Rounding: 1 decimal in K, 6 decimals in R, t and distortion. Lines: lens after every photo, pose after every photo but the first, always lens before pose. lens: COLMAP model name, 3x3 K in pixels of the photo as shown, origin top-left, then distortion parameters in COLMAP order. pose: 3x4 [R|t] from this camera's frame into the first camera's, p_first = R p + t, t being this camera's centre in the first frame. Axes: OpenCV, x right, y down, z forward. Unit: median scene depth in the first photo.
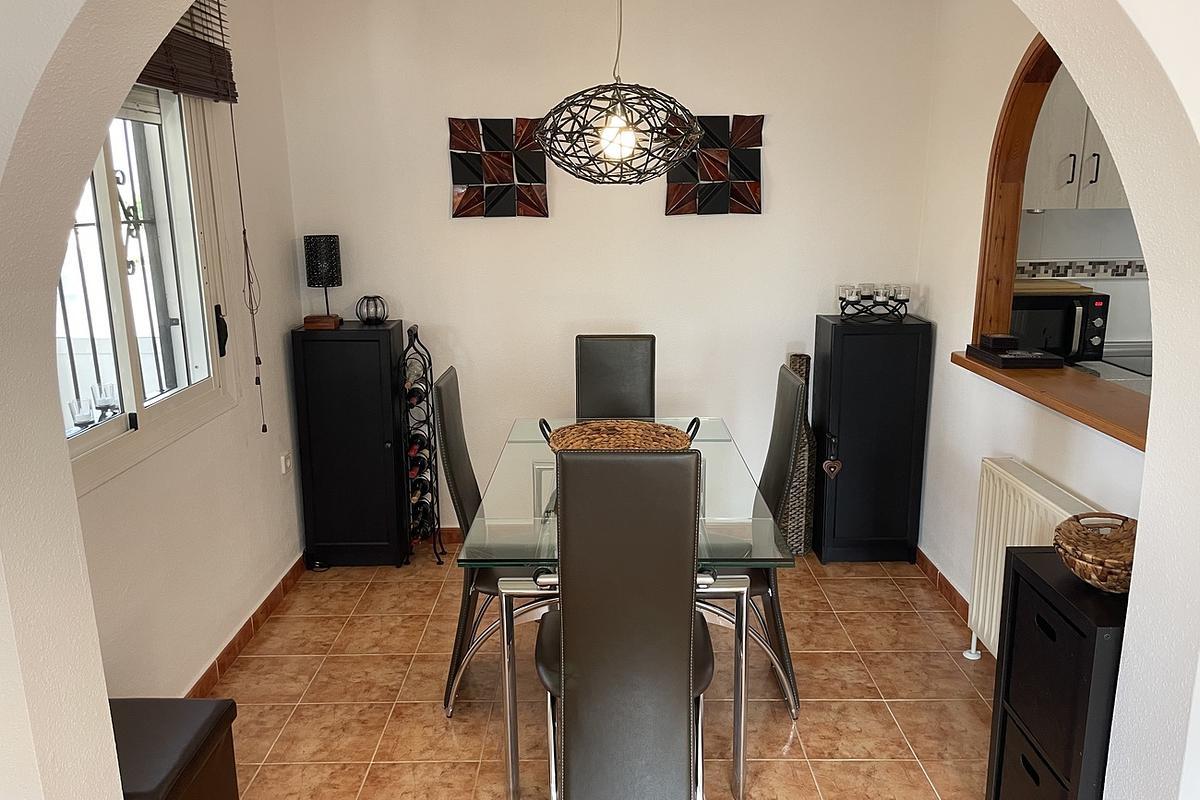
lens RADIAL K [[902.0, 0, 597.1], [0, 902.0, 400.7], [0, 0, 1]] dist [0.089908, -0.114001]
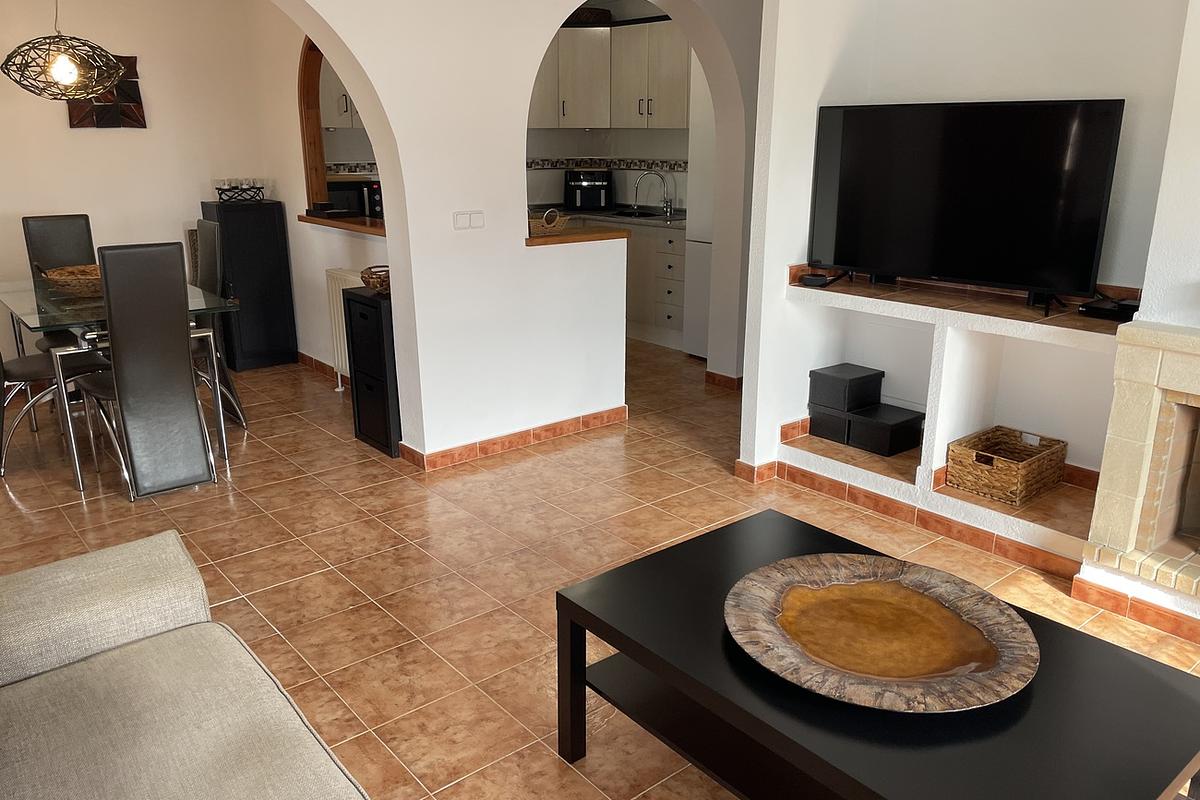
lens RADIAL K [[902.0, 0, 597.1], [0, 902.0, 400.7], [0, 0, 1]] dist [0.089908, -0.114001]
pose [[0.764295, -0.174146, 0.620908, -0.253112], [0.135976, 0.984719, 0.108808, 0.156029], [-0.630368, 0.001267, 0.776295, -0.561885]]
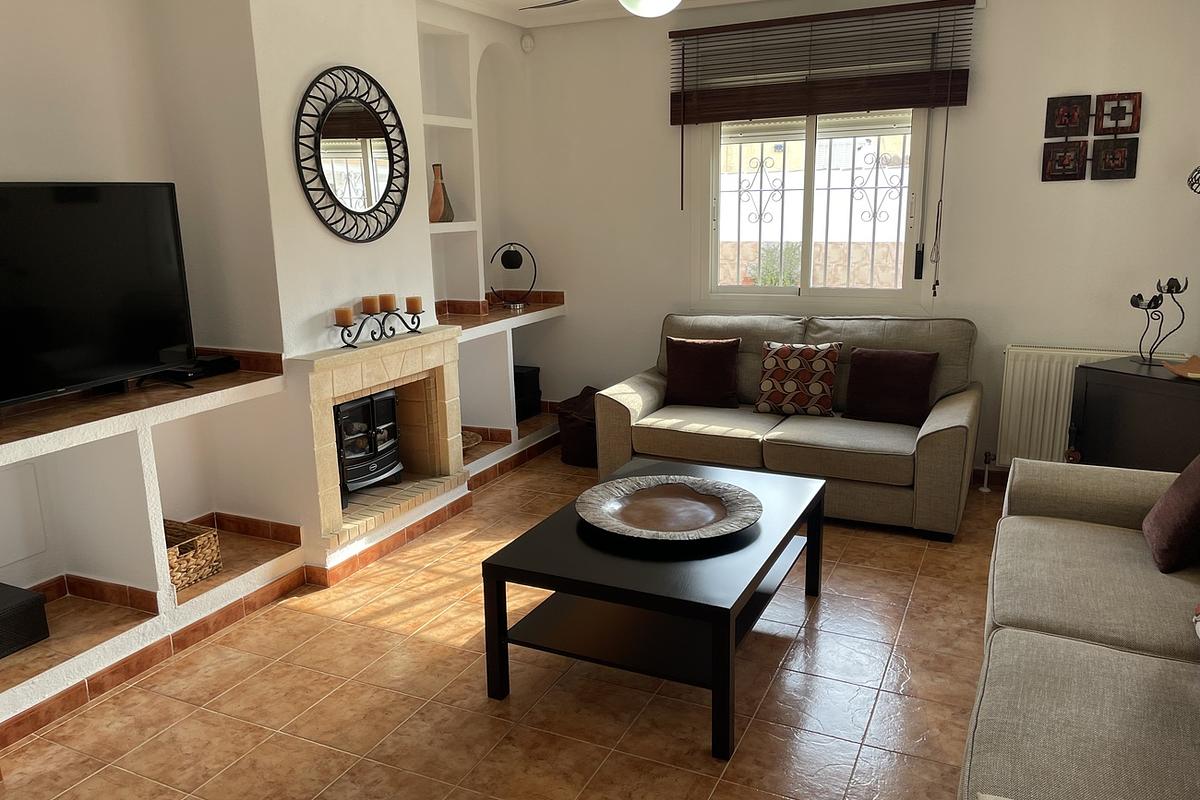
lens RADIAL K [[867.4, 0, 629.3], [0, 867.4, 400.5], [0, 0, 1]] dist [-0.003267, -0.000428]
pose [[-0.907239, -0.061783, 0.416053, 0.191492], [0.127968, 0.901720, 0.412948, -0.541255], [-0.400677, 0.427884, -0.810169, 2.505542]]
